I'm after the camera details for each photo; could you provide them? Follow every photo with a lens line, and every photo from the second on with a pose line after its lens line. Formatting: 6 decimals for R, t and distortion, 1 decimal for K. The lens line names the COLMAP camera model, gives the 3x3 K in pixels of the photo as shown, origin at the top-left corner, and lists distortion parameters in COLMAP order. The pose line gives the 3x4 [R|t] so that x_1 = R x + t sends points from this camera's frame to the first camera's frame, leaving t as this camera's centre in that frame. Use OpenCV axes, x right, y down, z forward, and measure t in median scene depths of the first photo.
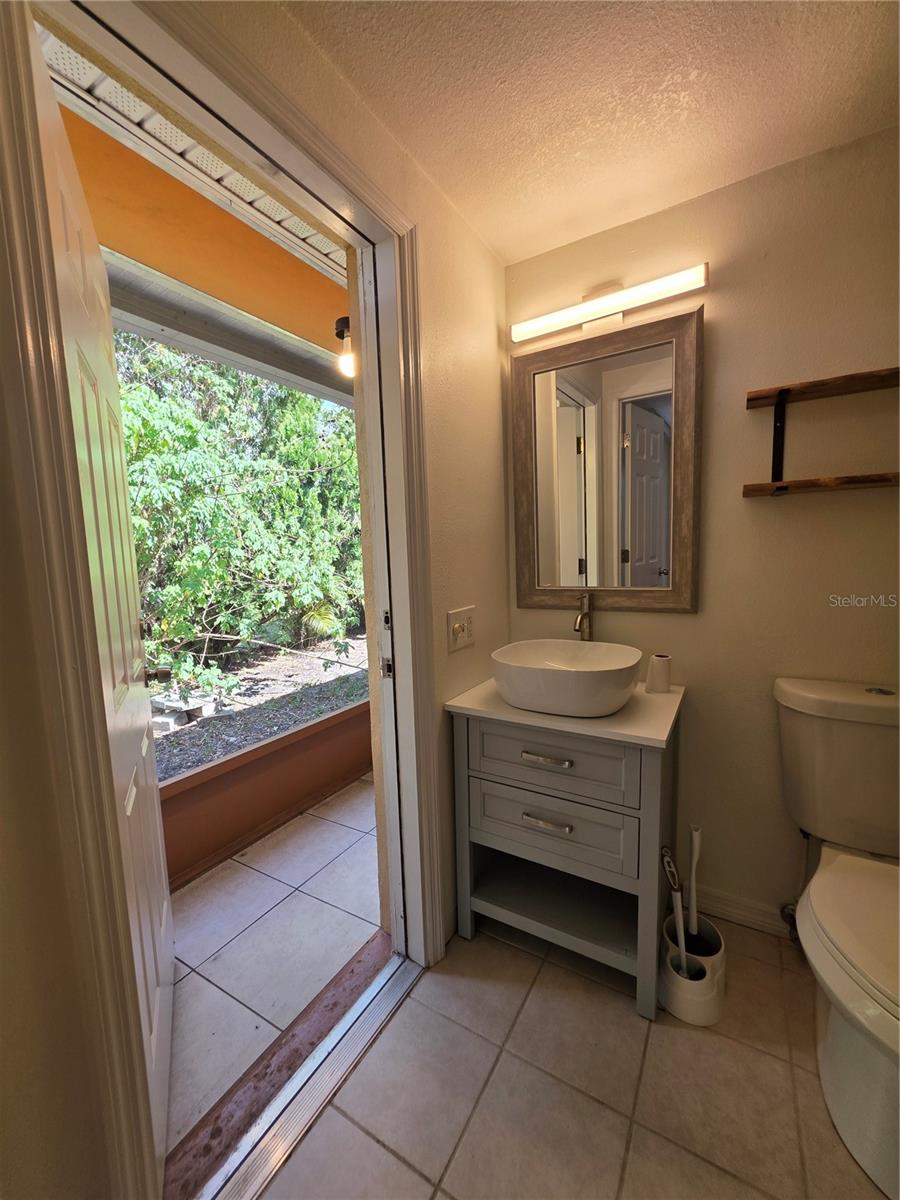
lens RADIAL K [[478.9, 0, 445.4], [0, 478.9, 605.4], [0, 0, 1]] dist [-0.001598, 0.000190]
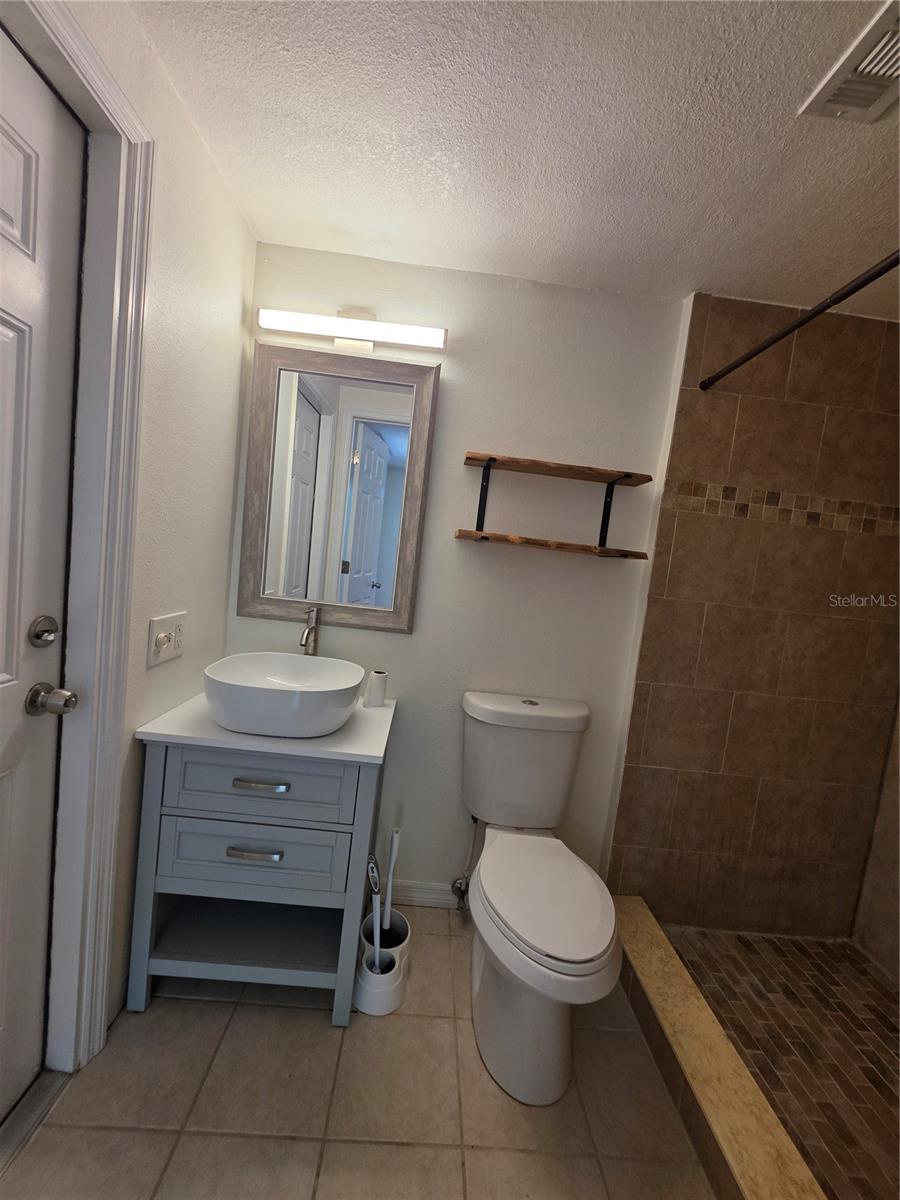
lens RADIAL K [[478.9, 0, 445.4], [0, 478.9, 605.4], [0, 0, 1]] dist [-0.001598, 0.000190]
pose [[0.827632, 0.081825, 0.555275, -0.035040], [-0.082292, 0.996315, -0.024161, -0.031086], [-0.555206, -0.025699, 0.831316, 0.034530]]
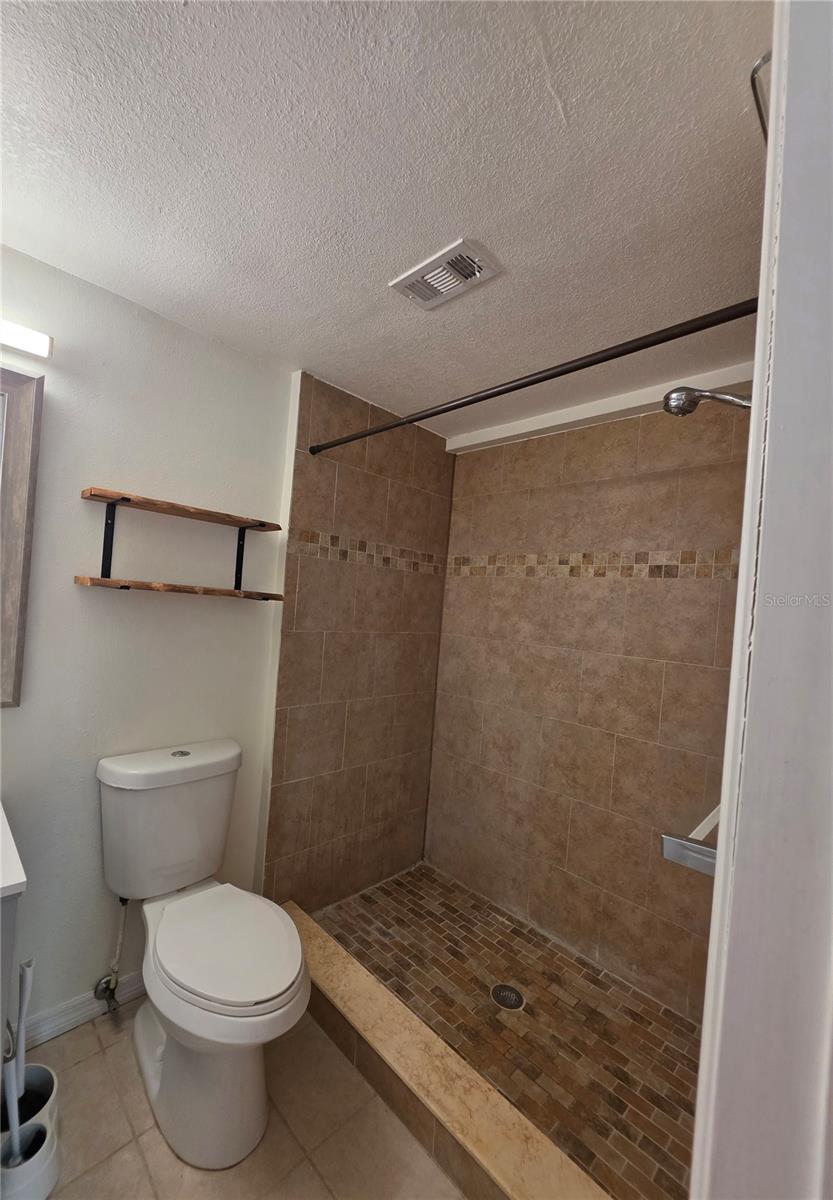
lens RADIAL K [[478.3, 0, 379.7], [0, 478.3, 608.1], [0, 0, 1]] dist [0.001500, 0.000150]
pose [[0.261563, 0.050560, 0.963861, -0.166631], [0.020379, 0.998115, -0.057887, -0.103999], [-0.964971, 0.034784, 0.260040, 0.134125]]
